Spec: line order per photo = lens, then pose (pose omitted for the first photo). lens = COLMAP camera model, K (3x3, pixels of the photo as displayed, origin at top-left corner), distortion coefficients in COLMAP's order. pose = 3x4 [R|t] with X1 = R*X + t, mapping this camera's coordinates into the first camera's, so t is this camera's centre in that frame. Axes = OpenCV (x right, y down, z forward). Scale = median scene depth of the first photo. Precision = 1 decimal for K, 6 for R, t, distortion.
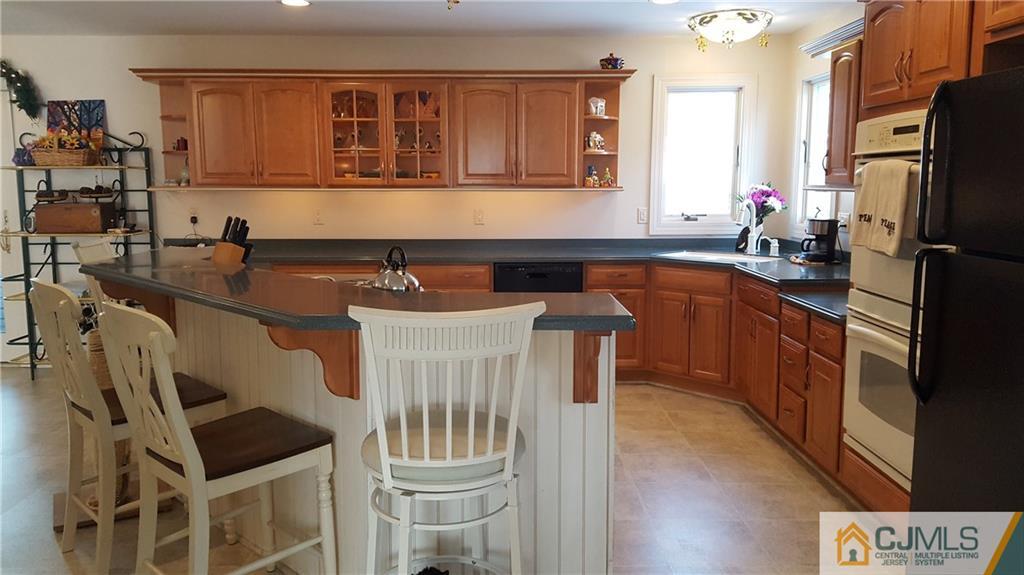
lens RADIAL K [[777.6, 0, 511.0], [0, 777.6, 277.3], [0, 0, 1]] dist [0.082587, -0.119691]
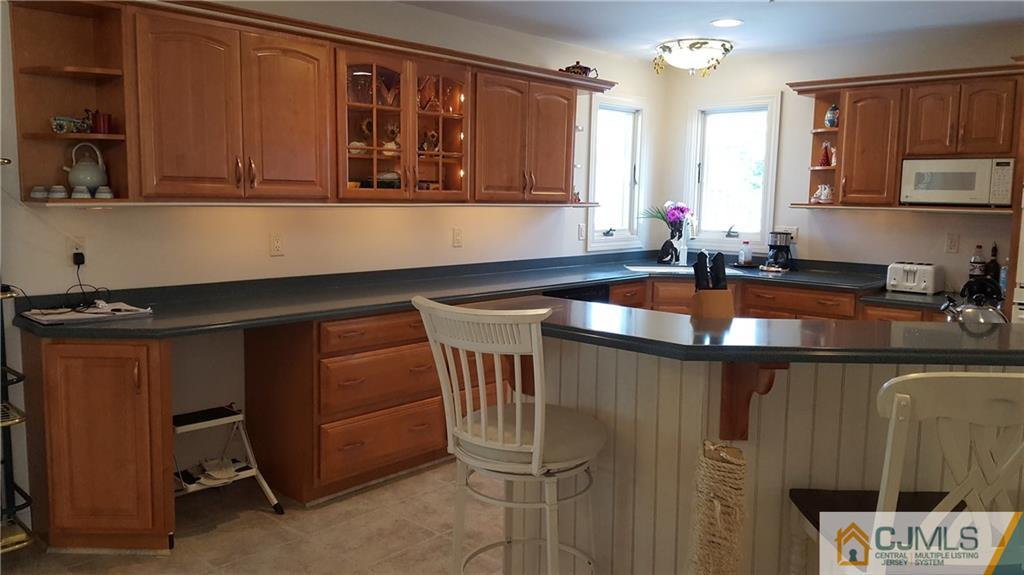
lens RADIAL K [[777.6, 0, 514.1], [0, 777.6, 280.5], [0, 0, 1]] dist [0.082587, -0.119691]
pose [[0.684407, -0.067281, 0.725990, -0.606682], [0.071331, 0.997135, 0.025165, -0.050658], [-0.725603, 0.034562, 0.687245, 0.406860]]
